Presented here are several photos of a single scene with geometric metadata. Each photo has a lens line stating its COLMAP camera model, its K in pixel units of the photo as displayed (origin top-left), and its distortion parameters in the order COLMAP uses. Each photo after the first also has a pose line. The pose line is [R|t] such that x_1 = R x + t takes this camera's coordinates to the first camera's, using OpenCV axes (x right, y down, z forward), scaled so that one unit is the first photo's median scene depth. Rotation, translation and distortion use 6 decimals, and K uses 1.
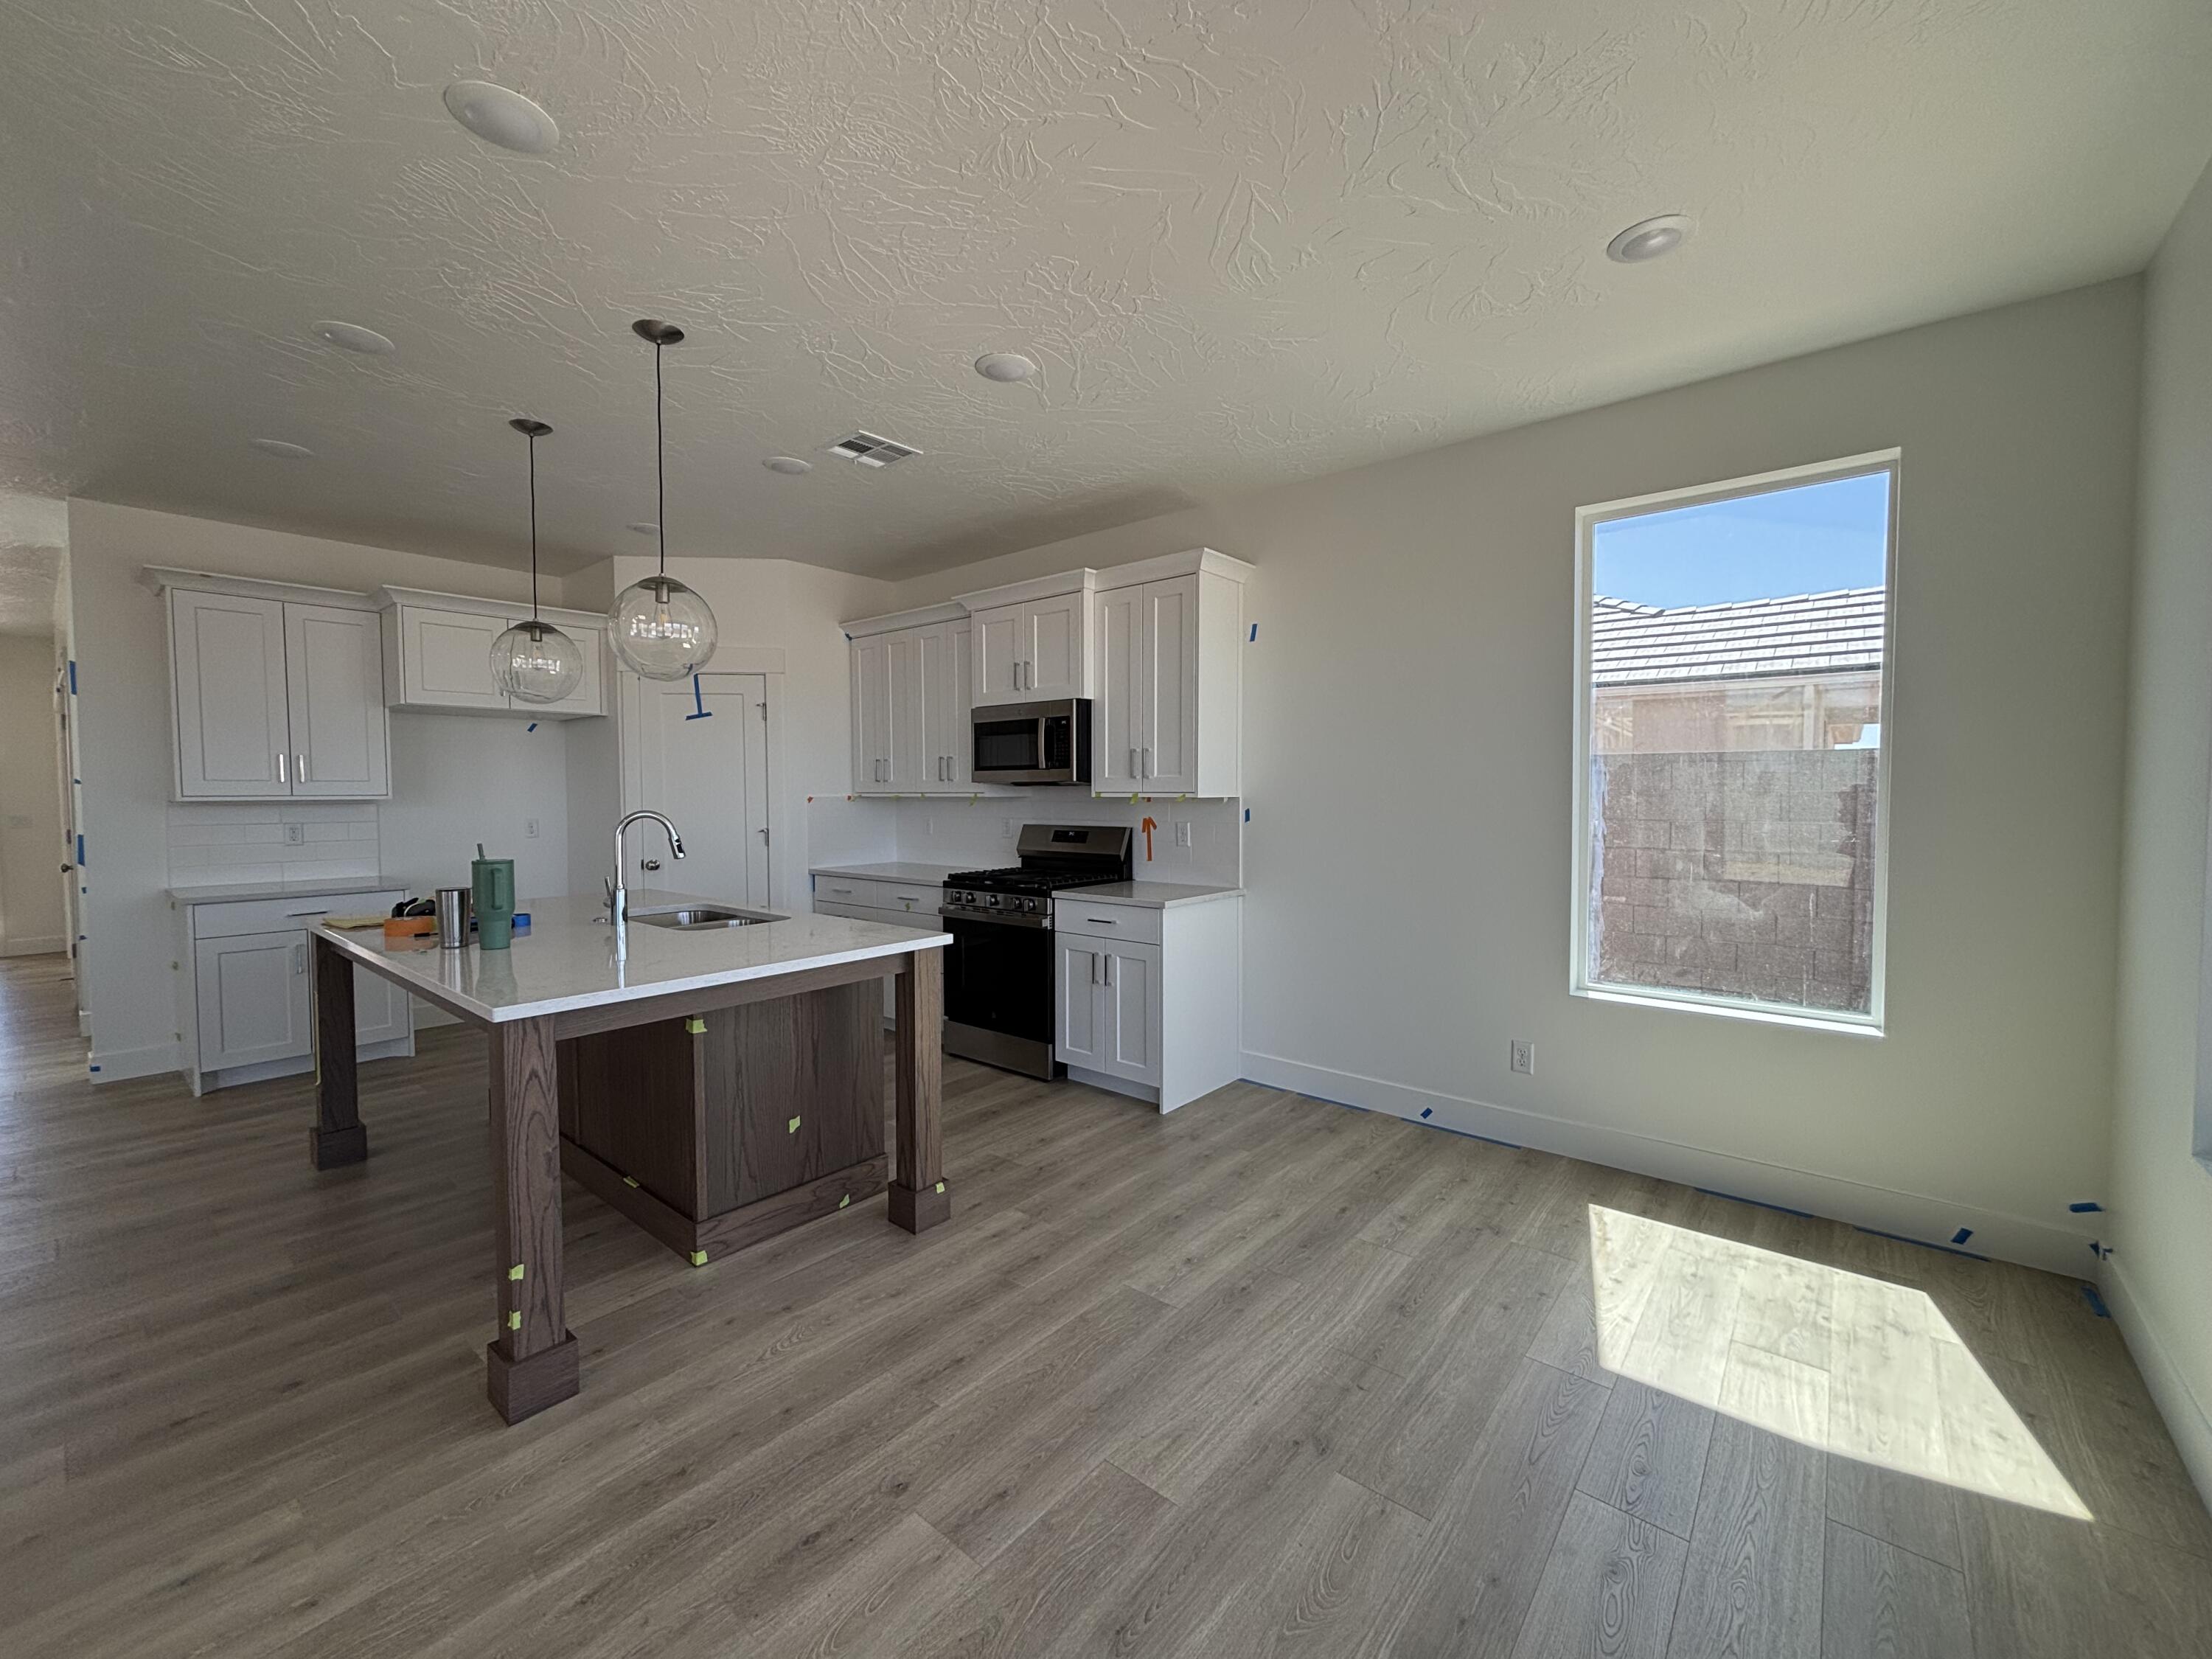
lens RADIAL K [[891.5, 0, 1109.4], [0, 891.5, 852.0], [0, 0, 1]] dist [0.007250, -0.001103]
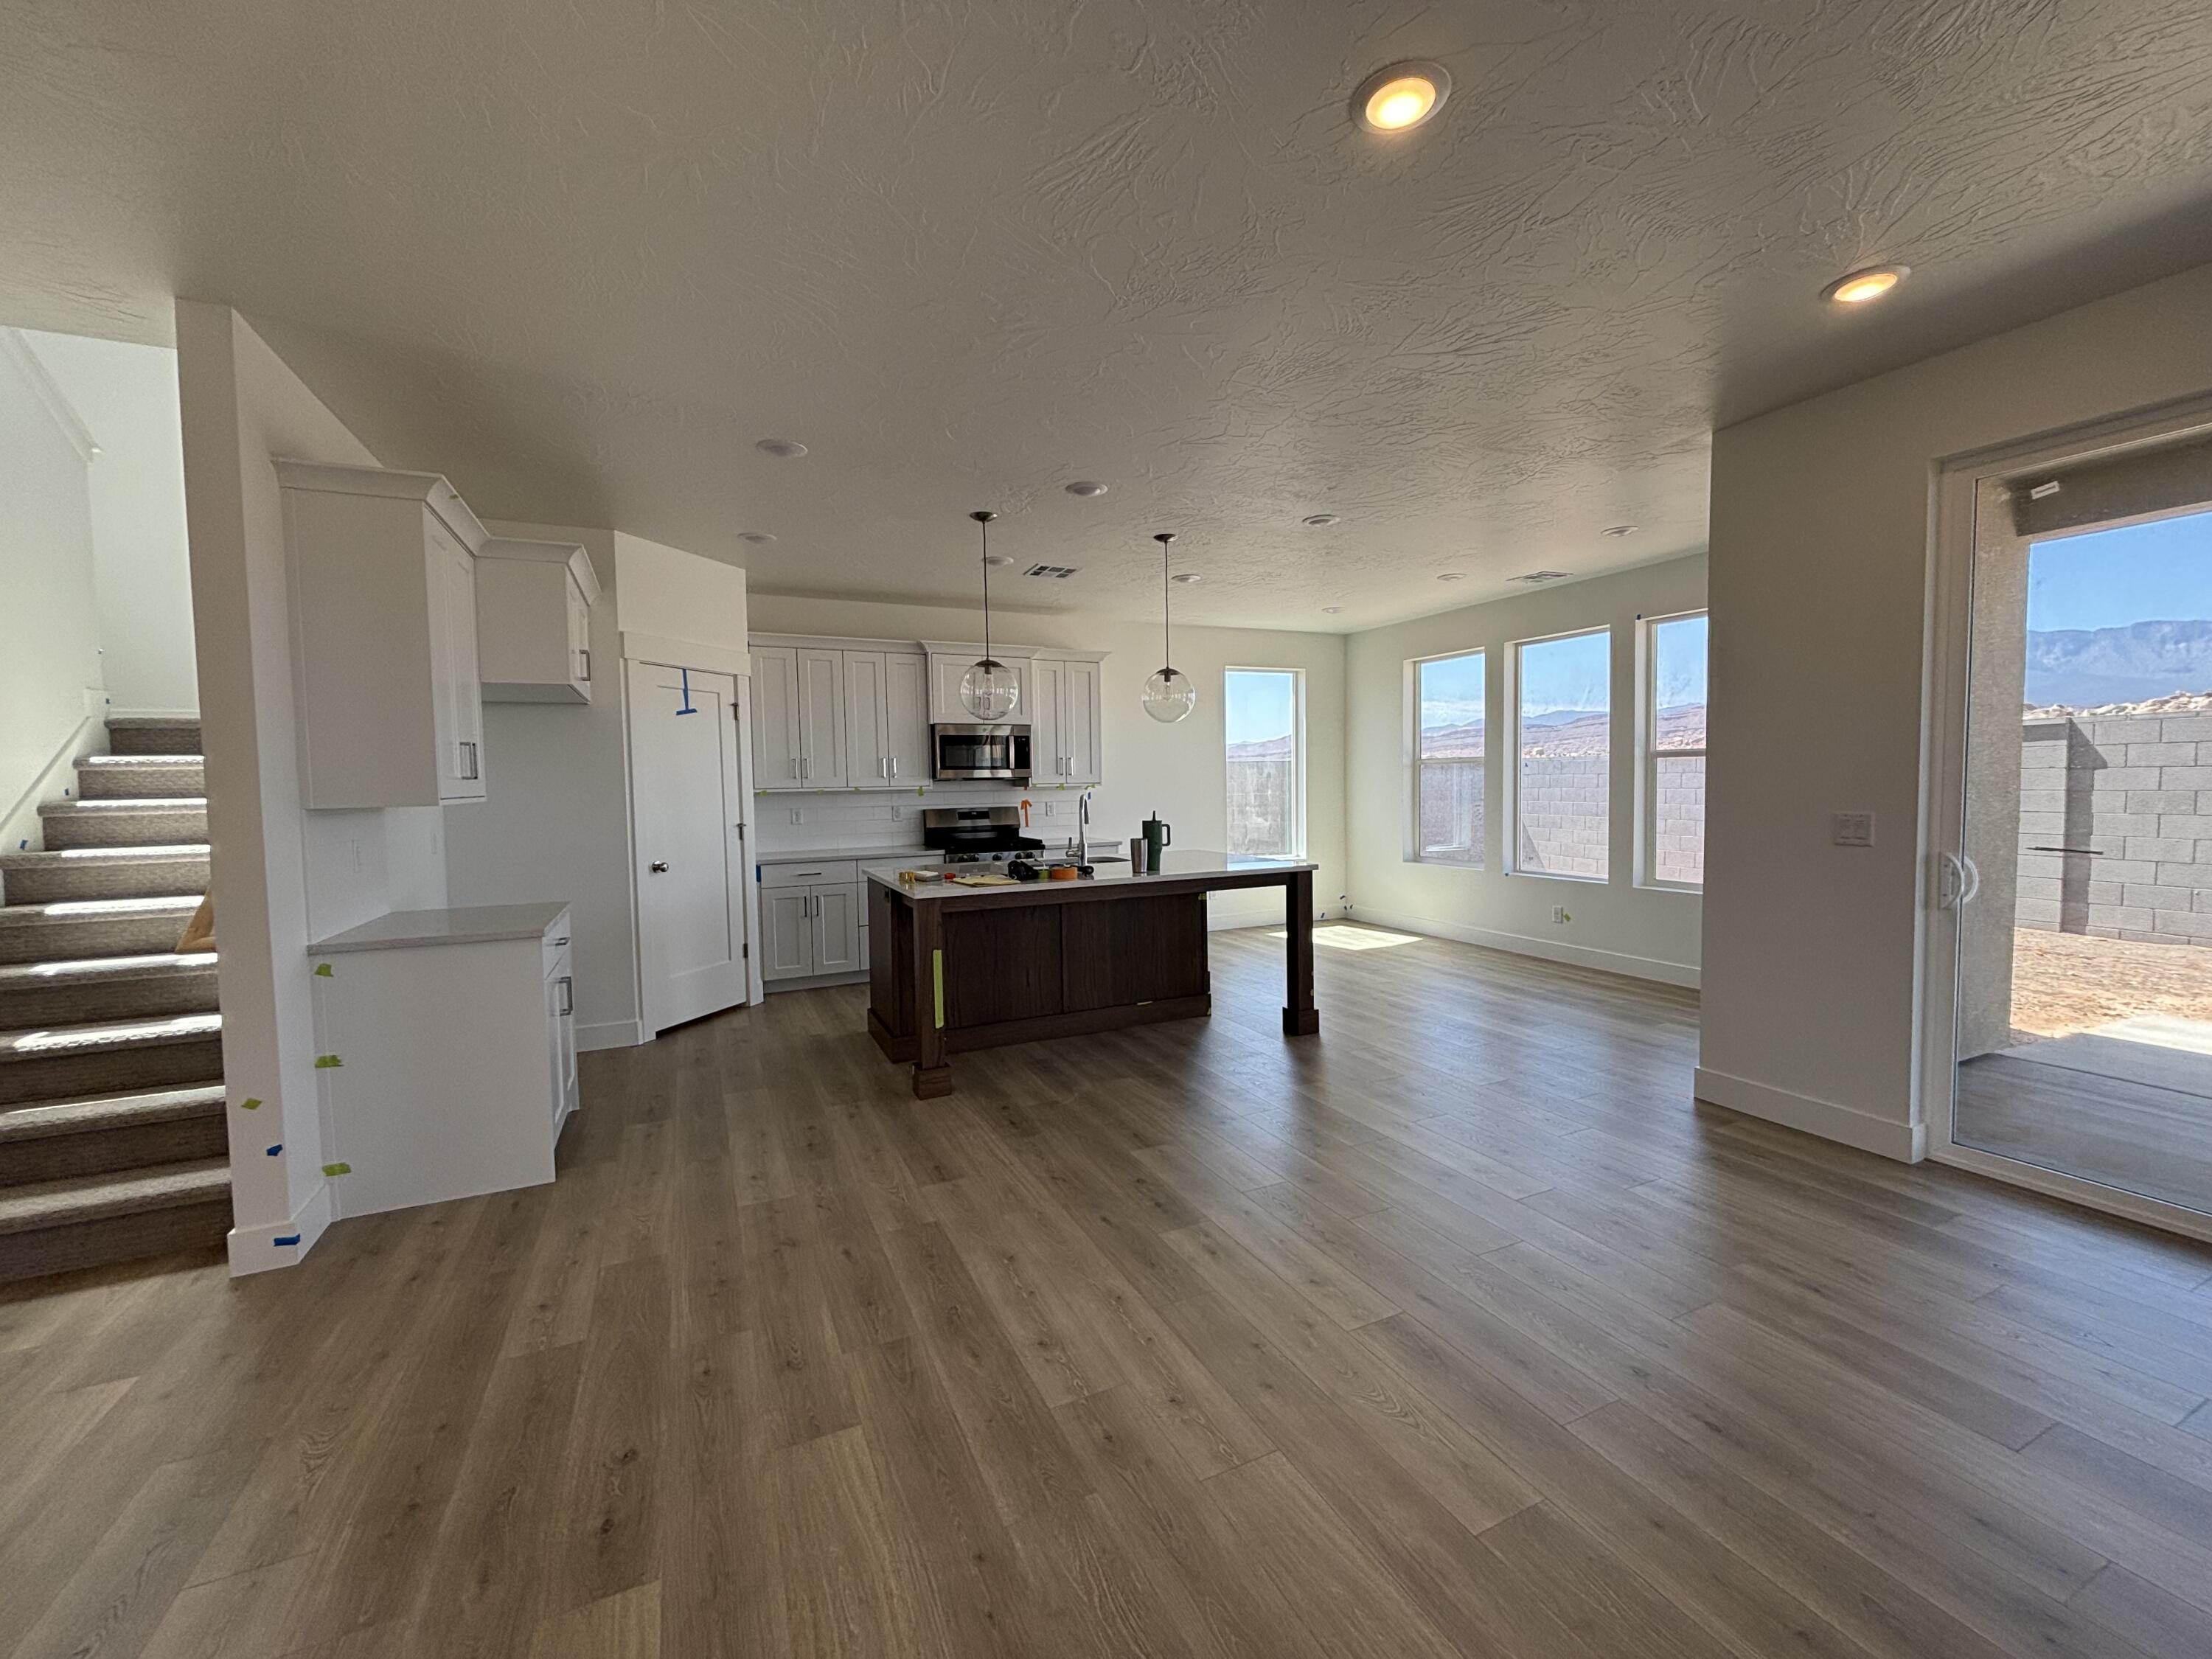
lens RADIAL K [[891.5, 0, 1110.8], [0, 891.5, 821.9], [0, 0, 1]] dist [0.007250, -0.001103]
pose [[0.412250, -0.042856, 0.910062, -1.338068], [0.087170, 0.996166, 0.007423, 0.001849], [-0.906891, 0.076270, 0.414405, 0.206503]]
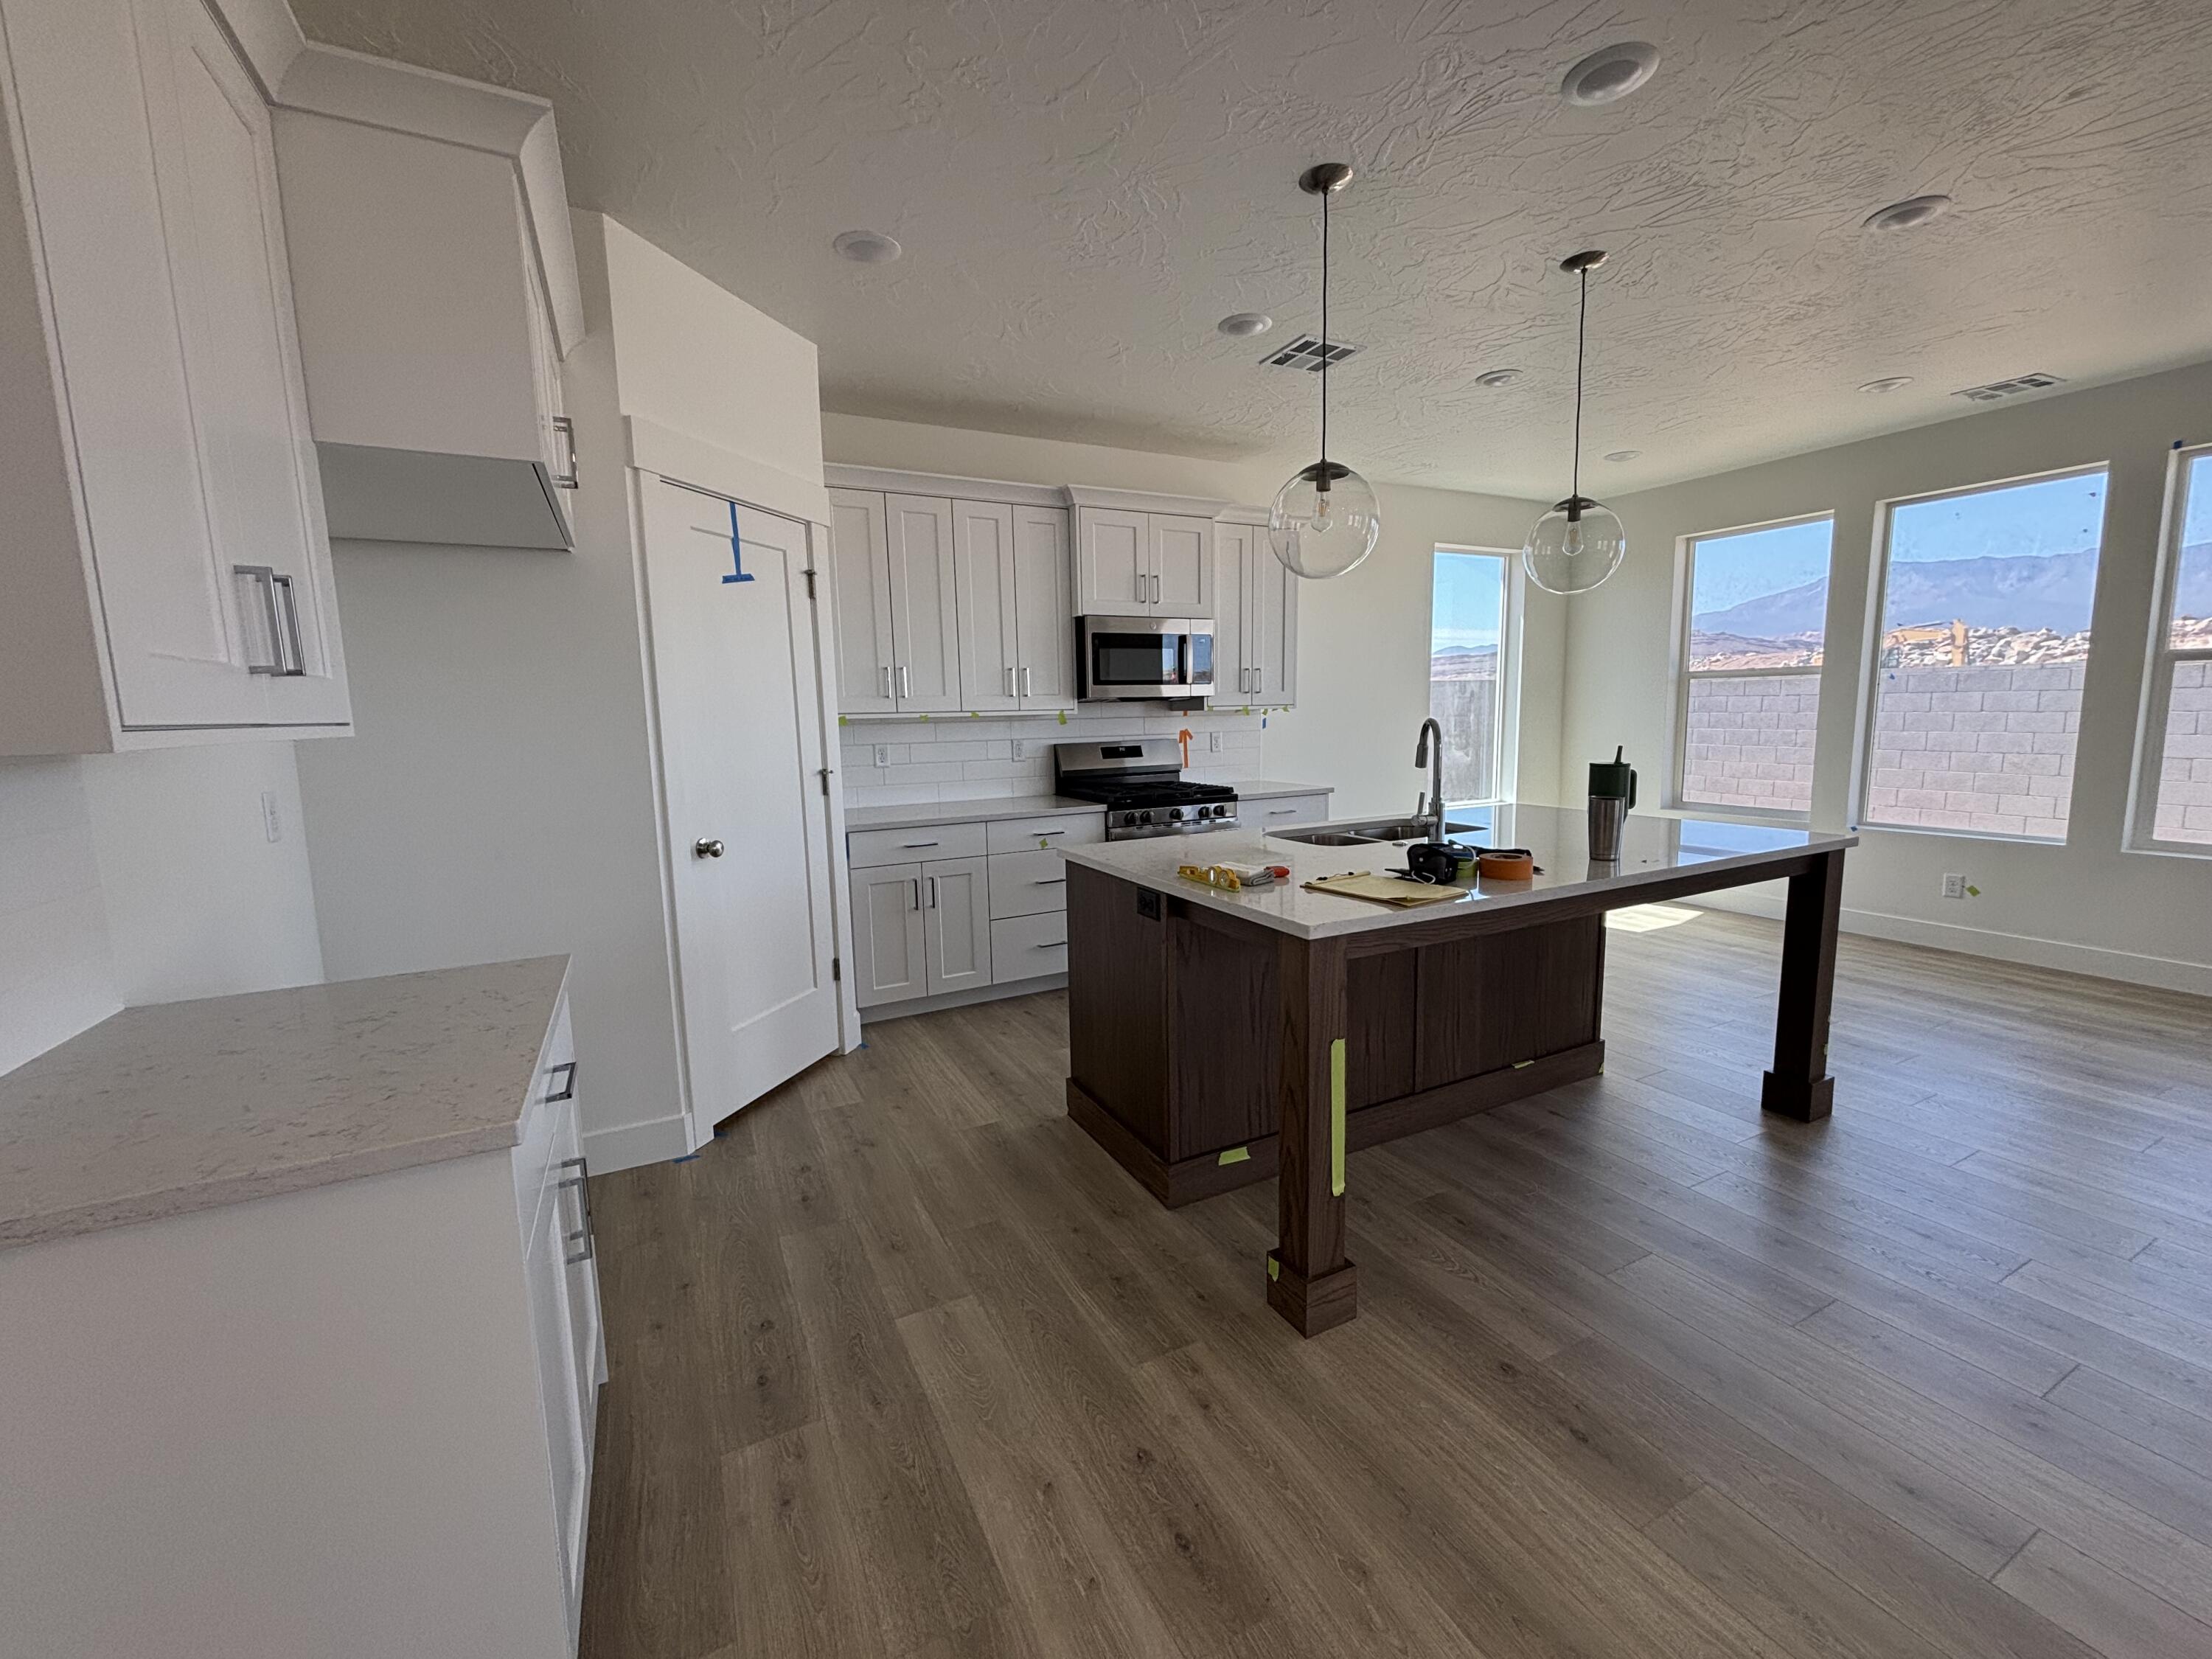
lens RADIAL K [[891.5, 0, 1108.4], [0, 891.5, 825.1], [0, 0, 1]] dist [0.007250, -0.001103]
pose [[0.383885, -0.120393, 0.915499, -1.044120], [0.092114, 0.991511, 0.091764, -0.030681], [-0.918775, 0.049103, 0.391716, 0.651194]]
